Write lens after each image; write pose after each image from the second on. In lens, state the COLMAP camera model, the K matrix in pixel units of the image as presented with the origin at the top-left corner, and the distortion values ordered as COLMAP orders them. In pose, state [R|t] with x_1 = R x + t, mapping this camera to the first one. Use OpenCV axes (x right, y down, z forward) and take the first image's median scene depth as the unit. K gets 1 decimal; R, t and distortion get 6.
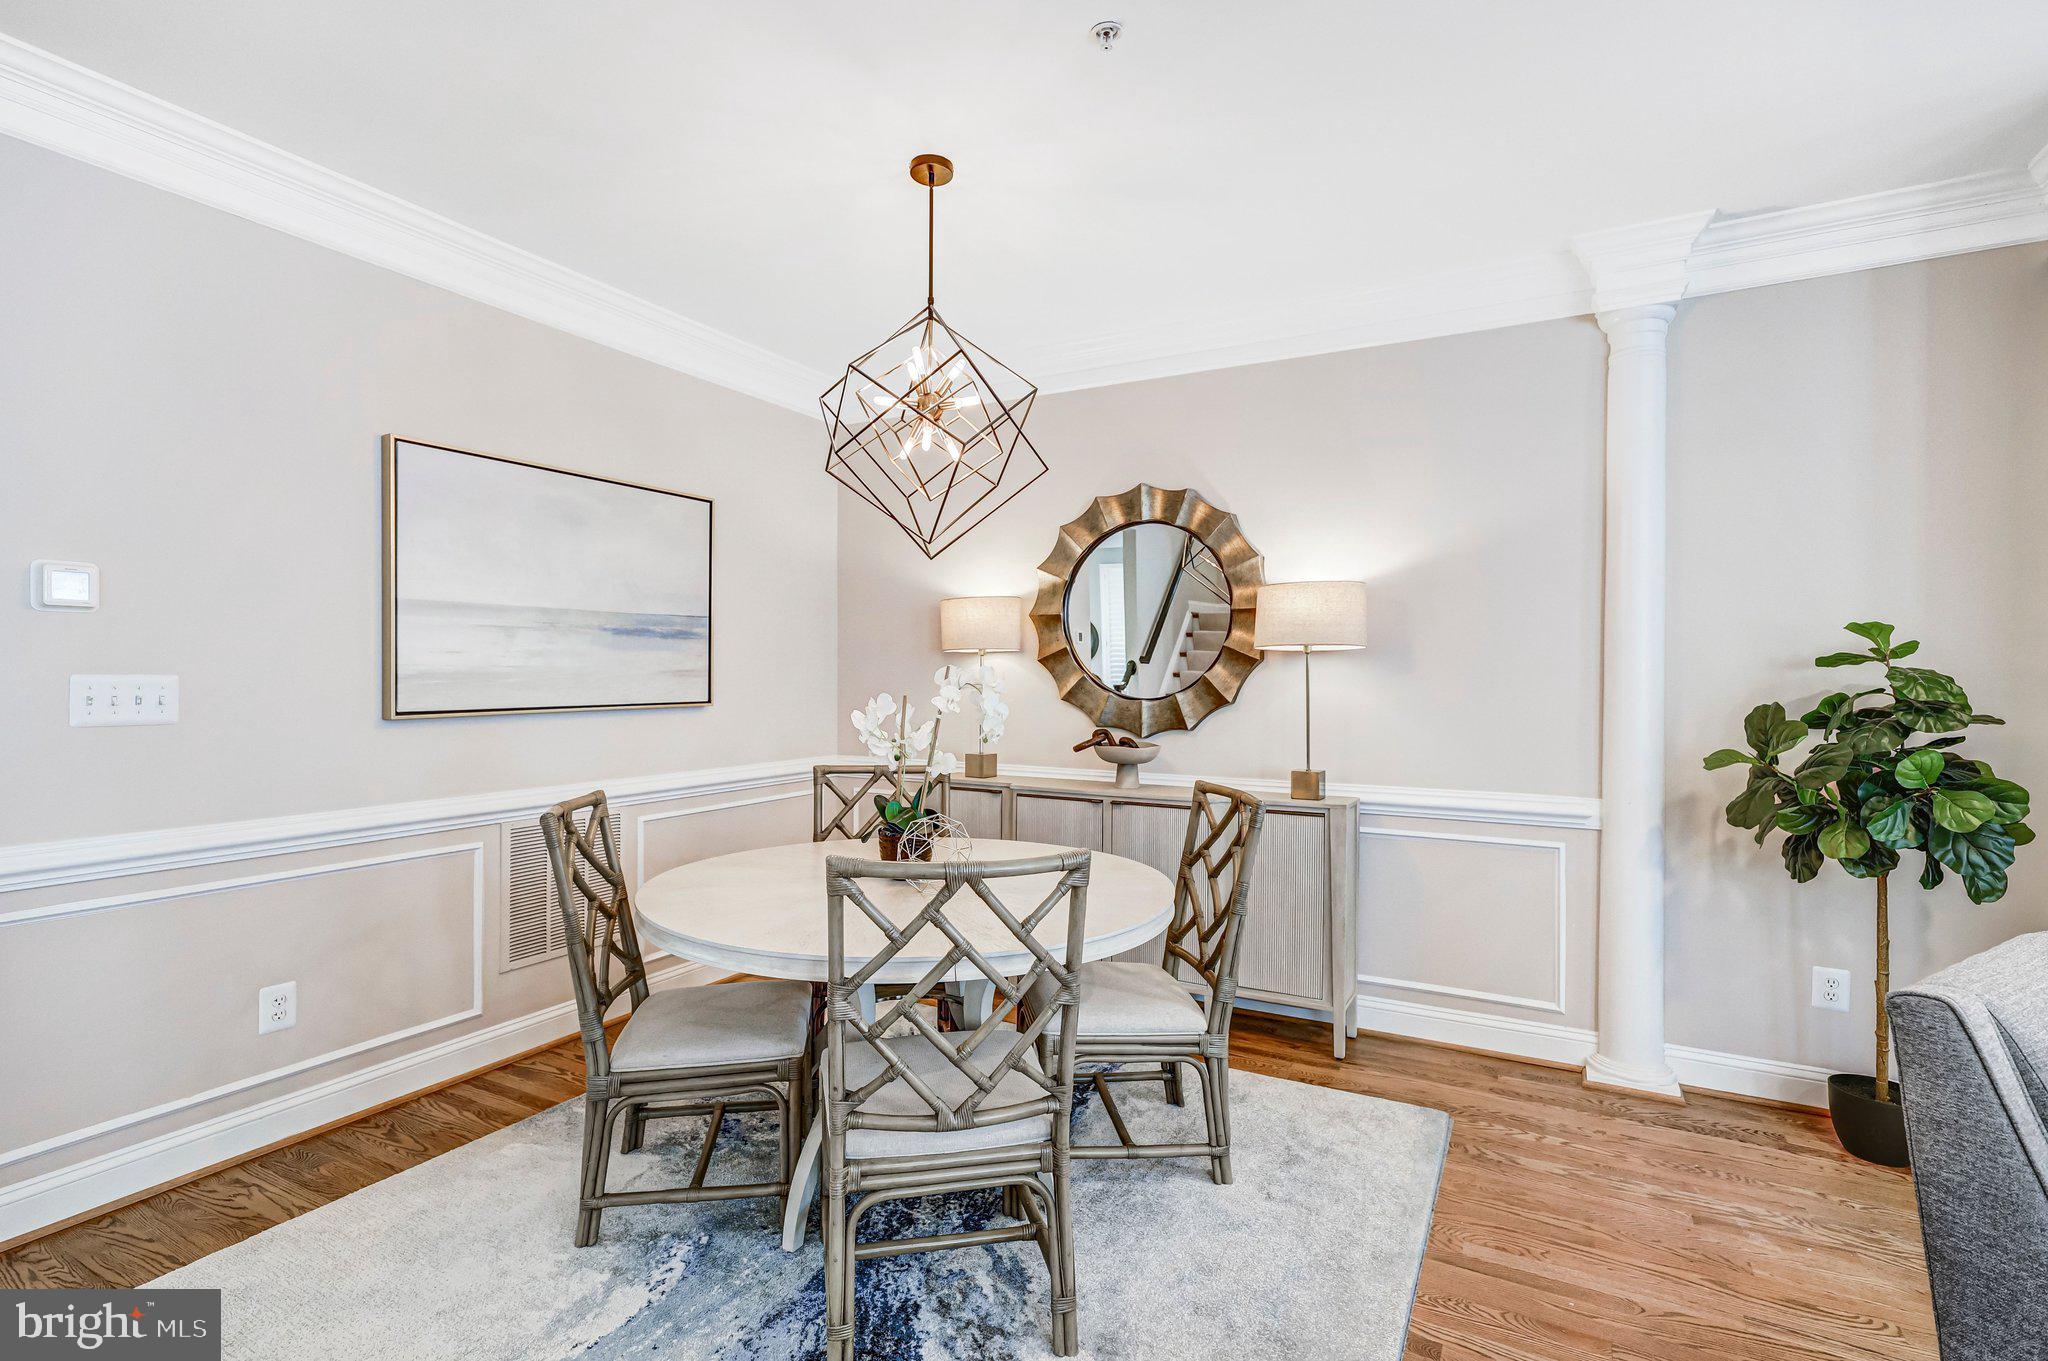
lens RADIAL K [[978.8, 0, 1024.1], [0, 978.8, 675.6], [0, 0, 1]] dist [-0.003868, 0.000480]
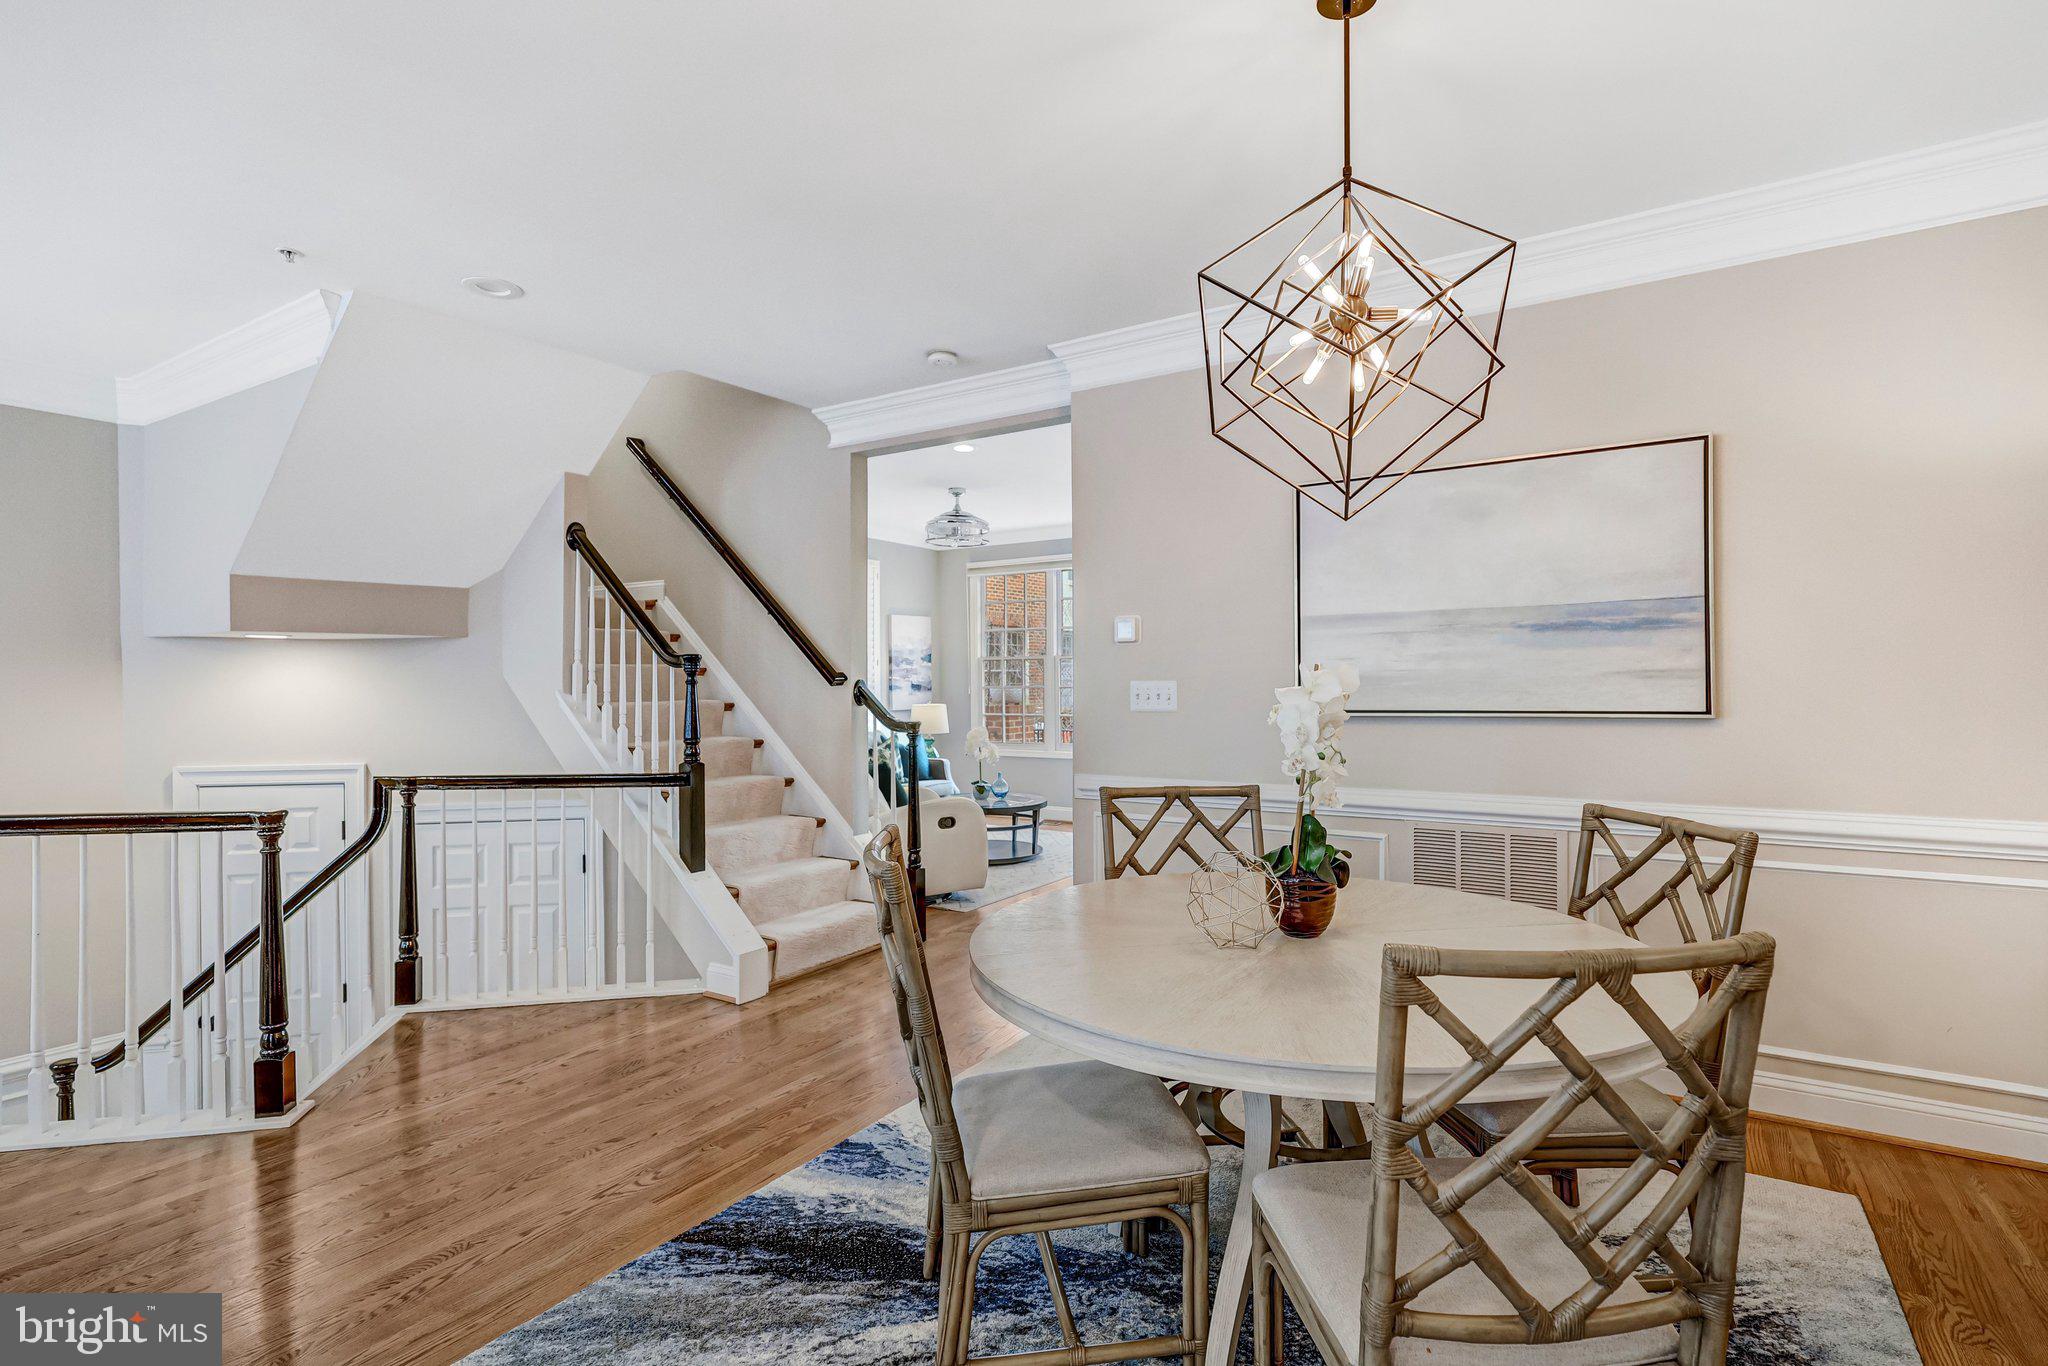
lens RADIAL K [[978.8, 0, 1030.3], [0, 978.8, 681.5], [0, 0, 1]] dist [-0.003868, 0.000480]
pose [[-0.080852, -0.001480, -0.996725, 0.508424], [0.007246, 0.999972, -0.002072, 0.001704], [0.996700, -0.007390, -0.080839, 0.642838]]
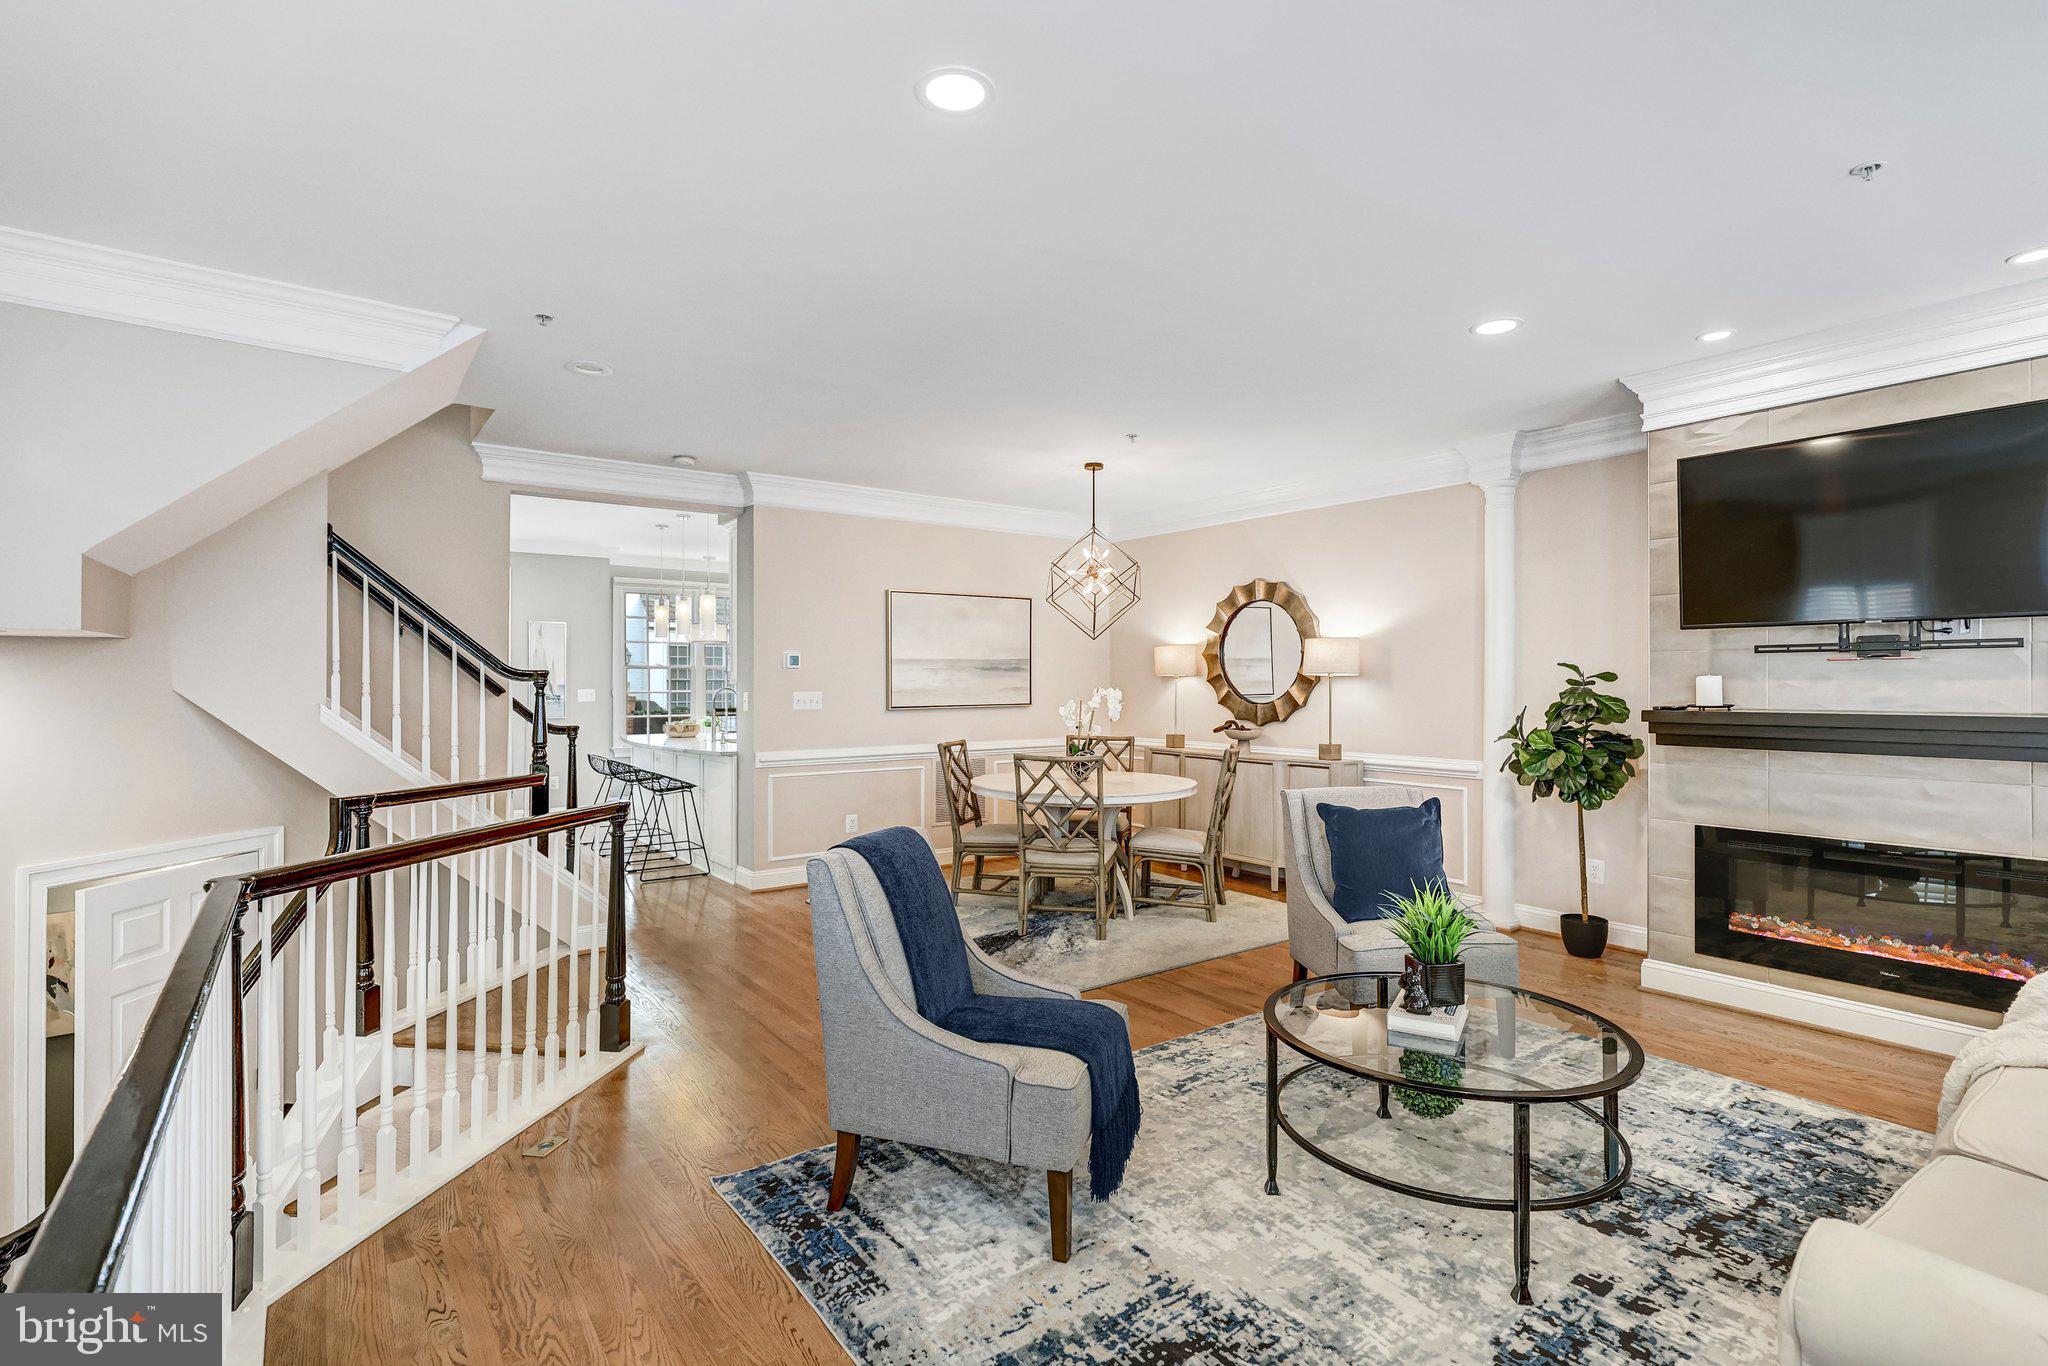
lens RADIAL K [[978.8, 0, 1013.5], [0, 978.8, 681.9], [0, 0, 1]] dist [-0.003868, 0.000480]
pose [[0.903256, -0.004542, -0.429077, 0.539086], [0.004357, 0.999990, -0.001415, -0.015381], [0.429079, -0.000591, 0.903267, -0.851454]]
